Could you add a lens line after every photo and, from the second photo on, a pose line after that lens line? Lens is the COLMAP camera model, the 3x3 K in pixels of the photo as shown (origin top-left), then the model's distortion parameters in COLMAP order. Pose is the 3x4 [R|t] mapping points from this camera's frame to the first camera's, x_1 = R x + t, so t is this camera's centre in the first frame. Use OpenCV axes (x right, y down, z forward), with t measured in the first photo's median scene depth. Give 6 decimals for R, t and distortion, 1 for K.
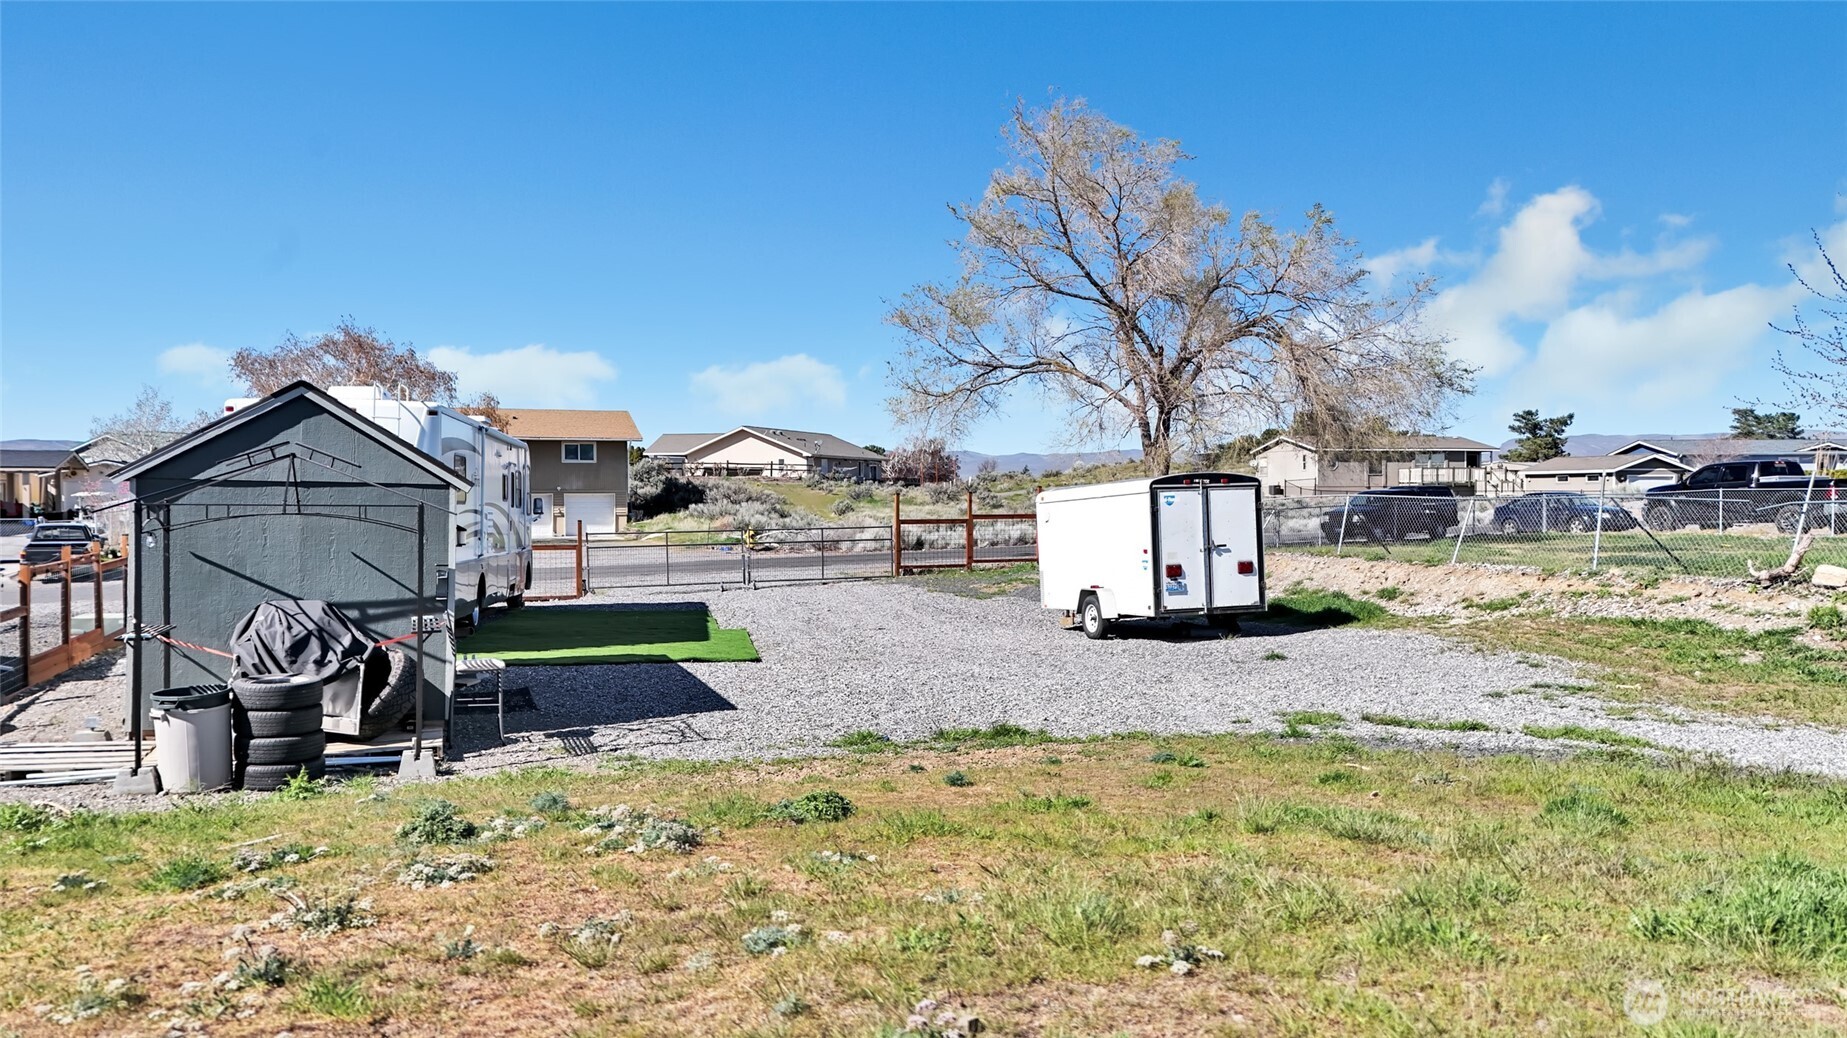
lens RADIAL K [[1332.9, 0, 947.2], [0, 1332.9, 522.7], [0, 0, 1]] dist [0.113639, -0.144536]
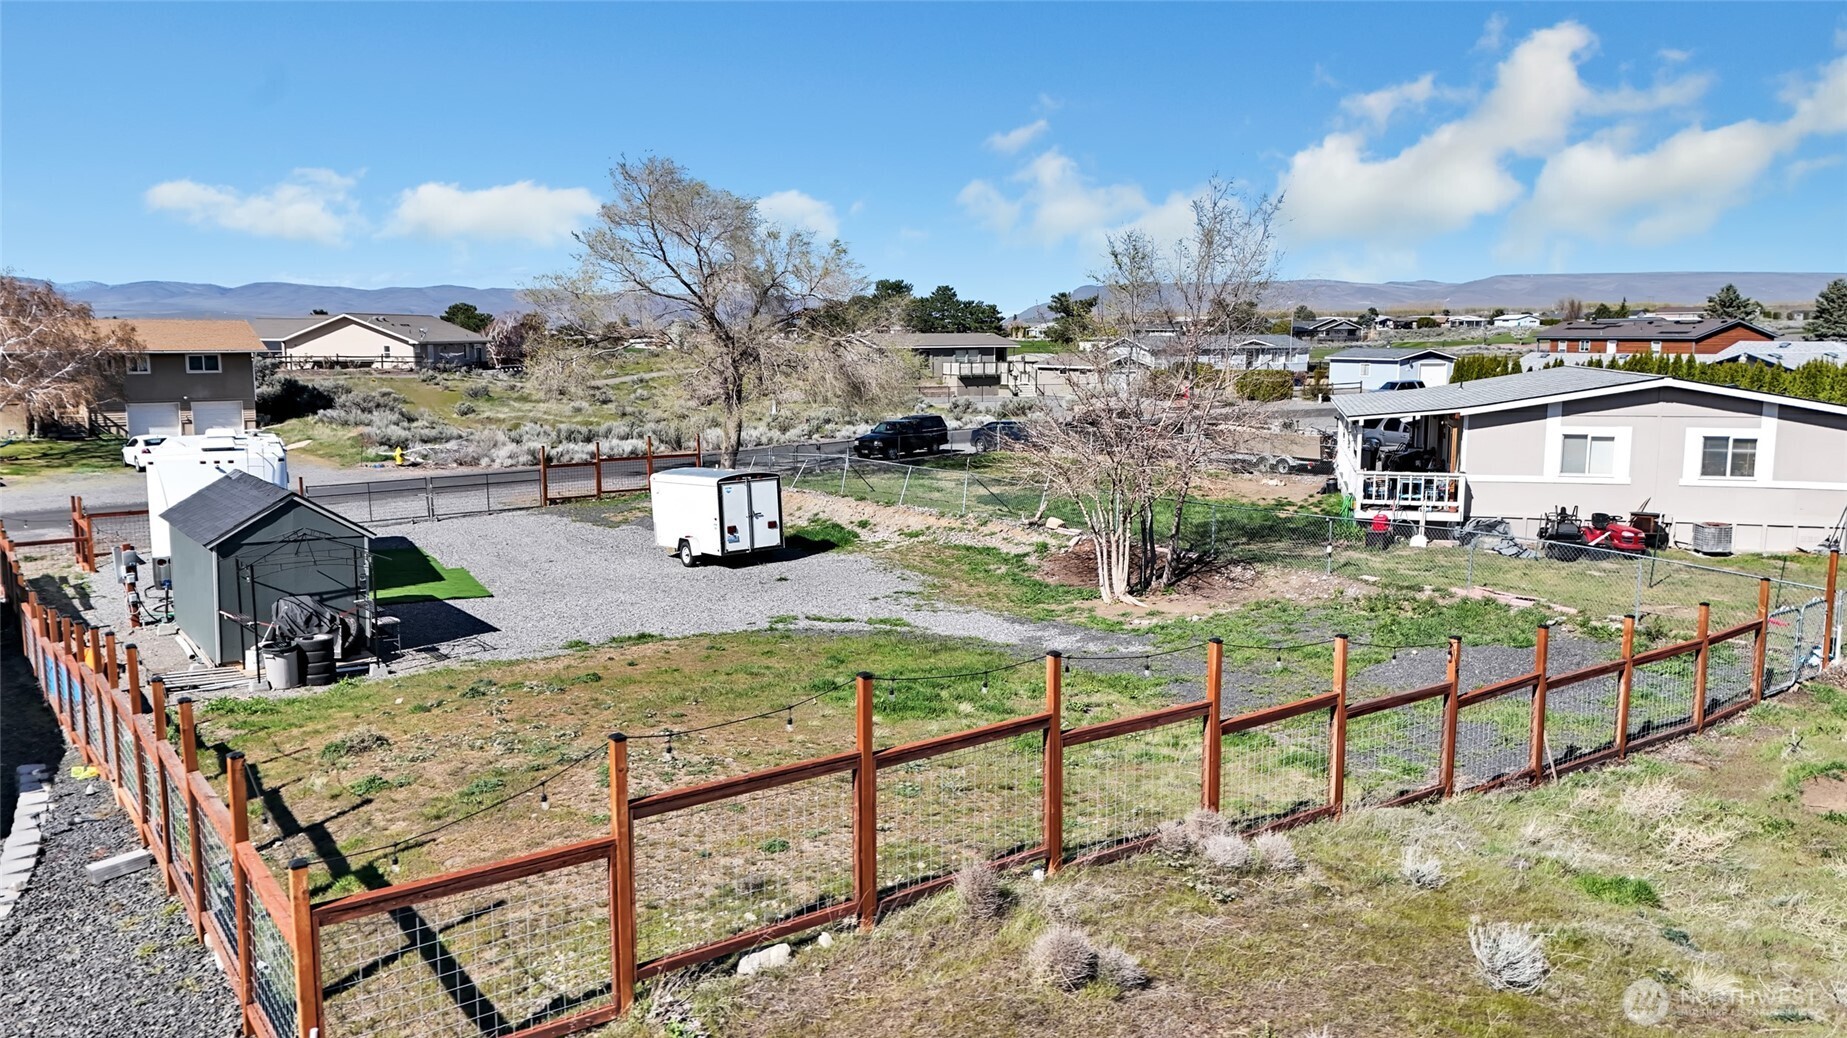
lens RADIAL K [[1332.9, 0, 947.2], [0, 1332.9, 522.7], [0, 0, 1]] dist [0.113639, -0.144536]
pose [[0.957391, -0.037508, 0.286347, -0.063430], [0.003056, 0.992790, 0.119825, -0.178712], [-0.288777, -0.113844, 0.950604, -0.750173]]
